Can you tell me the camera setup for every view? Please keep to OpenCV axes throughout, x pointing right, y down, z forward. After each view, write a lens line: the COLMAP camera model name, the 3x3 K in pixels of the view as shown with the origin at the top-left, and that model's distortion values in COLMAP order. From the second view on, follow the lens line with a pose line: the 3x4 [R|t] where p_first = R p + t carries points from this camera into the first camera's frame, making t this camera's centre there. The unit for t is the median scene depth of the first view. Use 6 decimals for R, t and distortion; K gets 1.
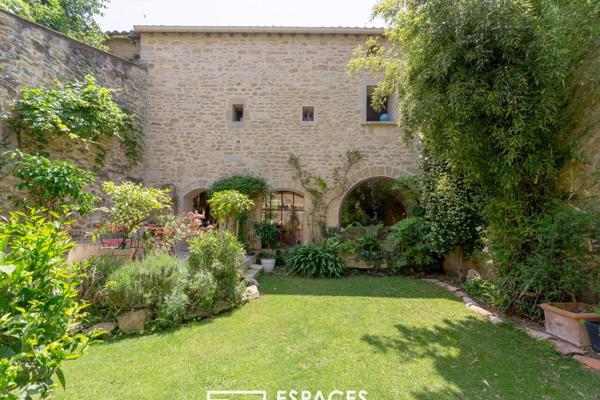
lens RADIAL K [[283.7, 0, 298.5], [0, 283.7, 200.1], [0, 0, 1]] dist [0.006302, 0.001474]
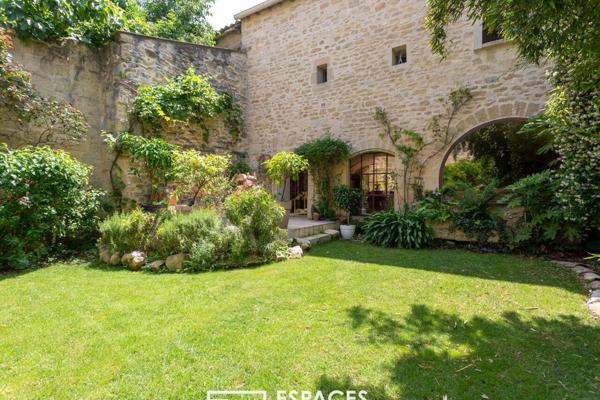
lens RADIAL K [[283.7, 0, 296.9], [0, 283.7, 200.9], [0, 0, 1]] dist [0.006302, 0.001474]
pose [[0.861608, -0.005614, -0.507543, 0.210291], [0.051122, 0.995814, 0.075769, 0.044502], [0.504993, -0.091230, 0.858289, 0.104331]]
